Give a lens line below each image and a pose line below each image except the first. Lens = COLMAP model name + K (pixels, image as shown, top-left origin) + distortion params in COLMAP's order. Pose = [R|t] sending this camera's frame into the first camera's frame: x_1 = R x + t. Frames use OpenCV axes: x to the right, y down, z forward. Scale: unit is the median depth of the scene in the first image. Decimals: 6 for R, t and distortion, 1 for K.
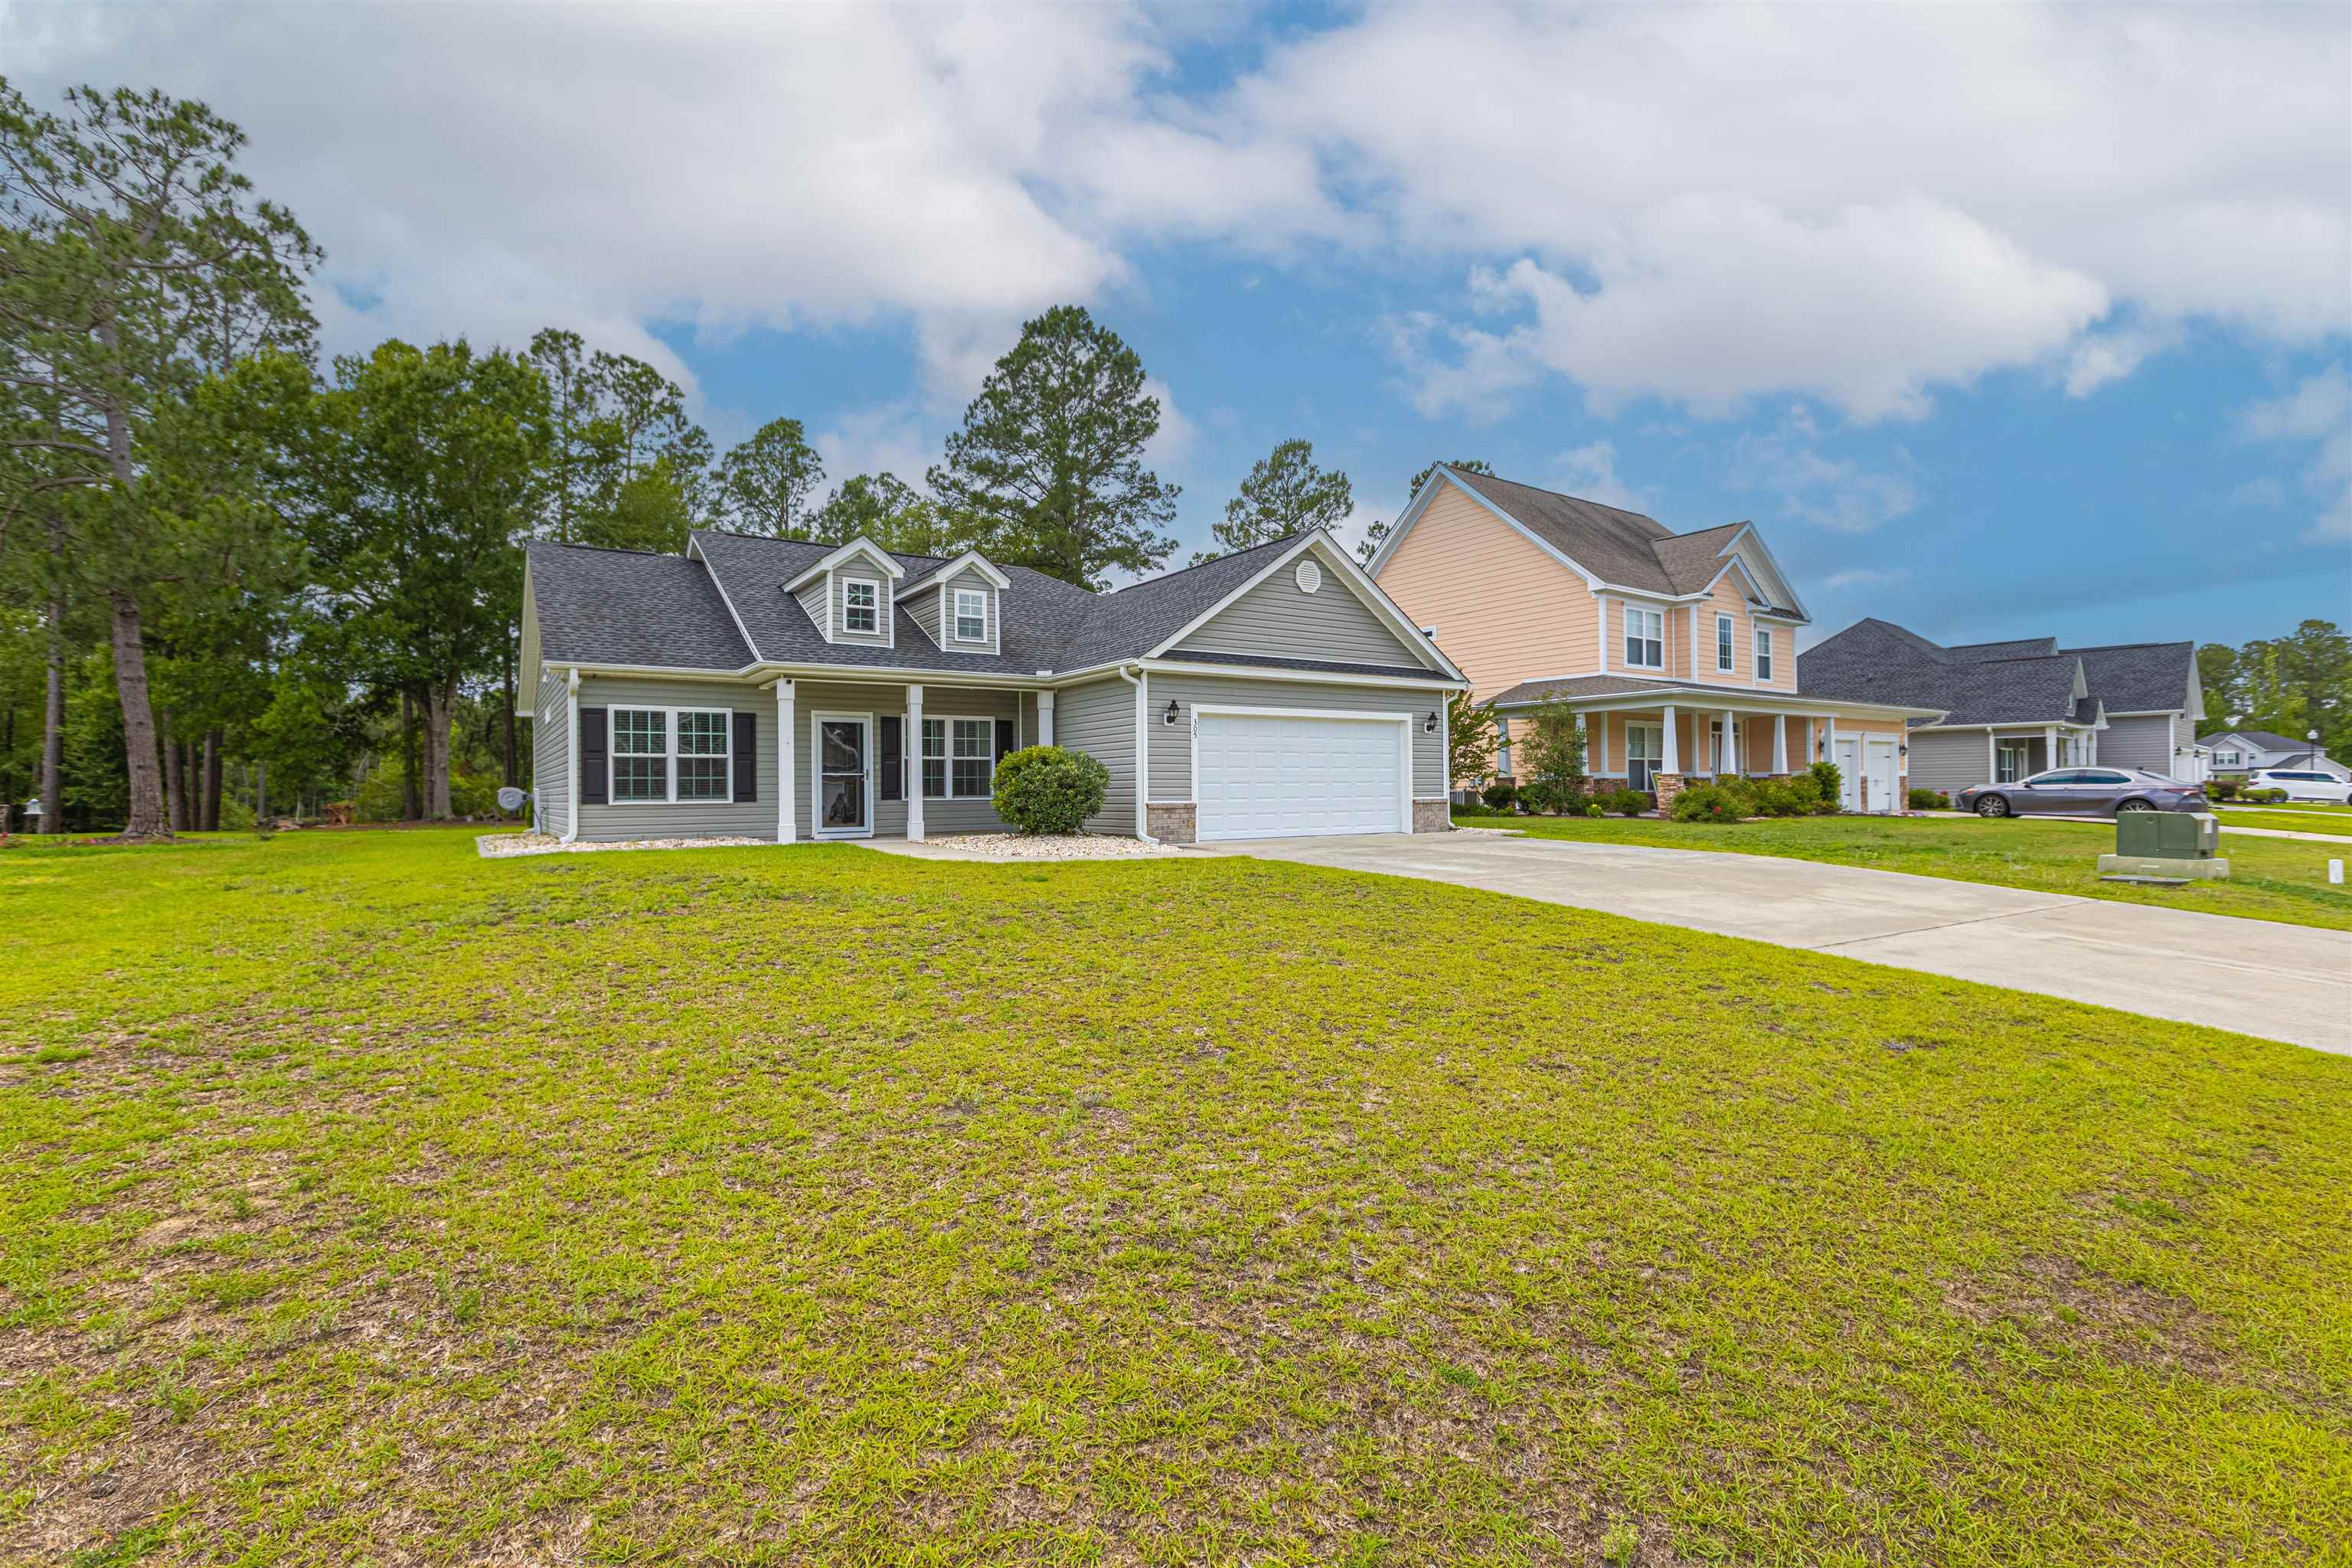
lens RADIAL K [[1046.2, 0, 1164.9], [0, 1046.2, 774.4], [0, 0, 1]] dist [0.006372, -0.002840]
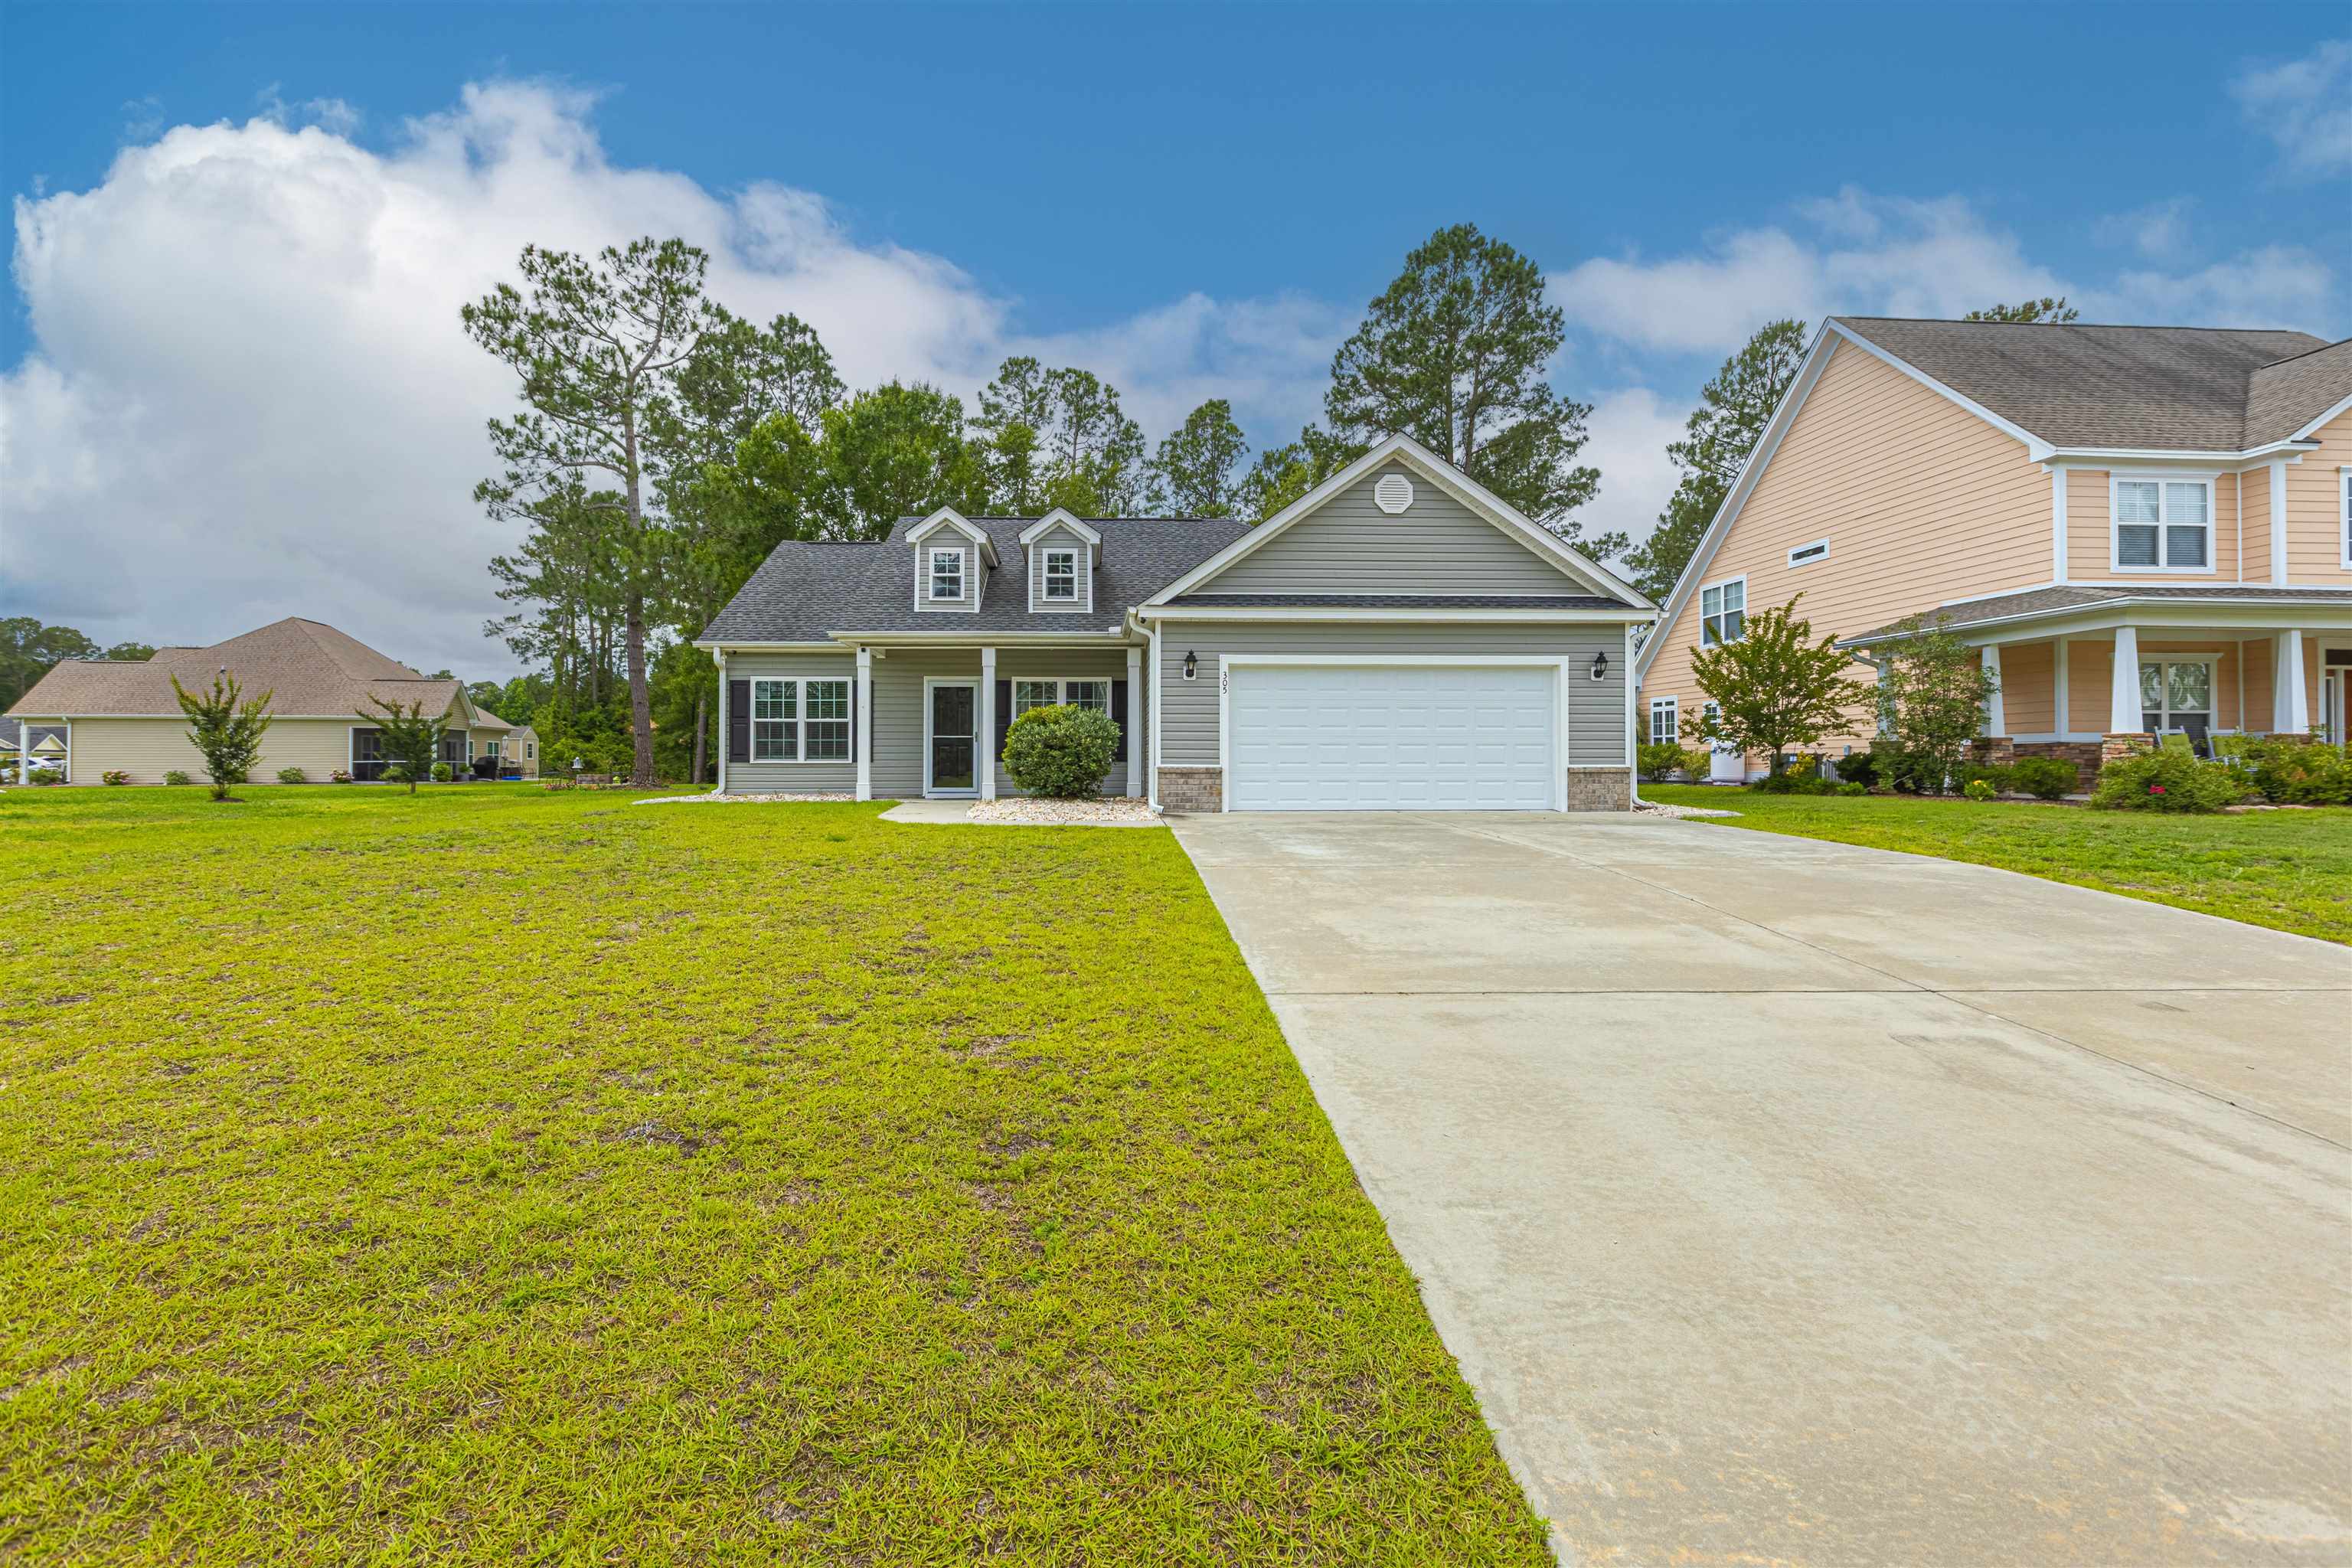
lens RADIAL K [[1046.2, 0, 1161.0], [0, 1046.2, 753.6], [0, 0, 1]] dist [0.006372, -0.002840]
pose [[0.862278, 0.005130, -0.506409, 0.360144], [0.001312, 0.999923, 0.012364, 0.003905], [0.506434, -0.011325, 0.862205, 0.181955]]
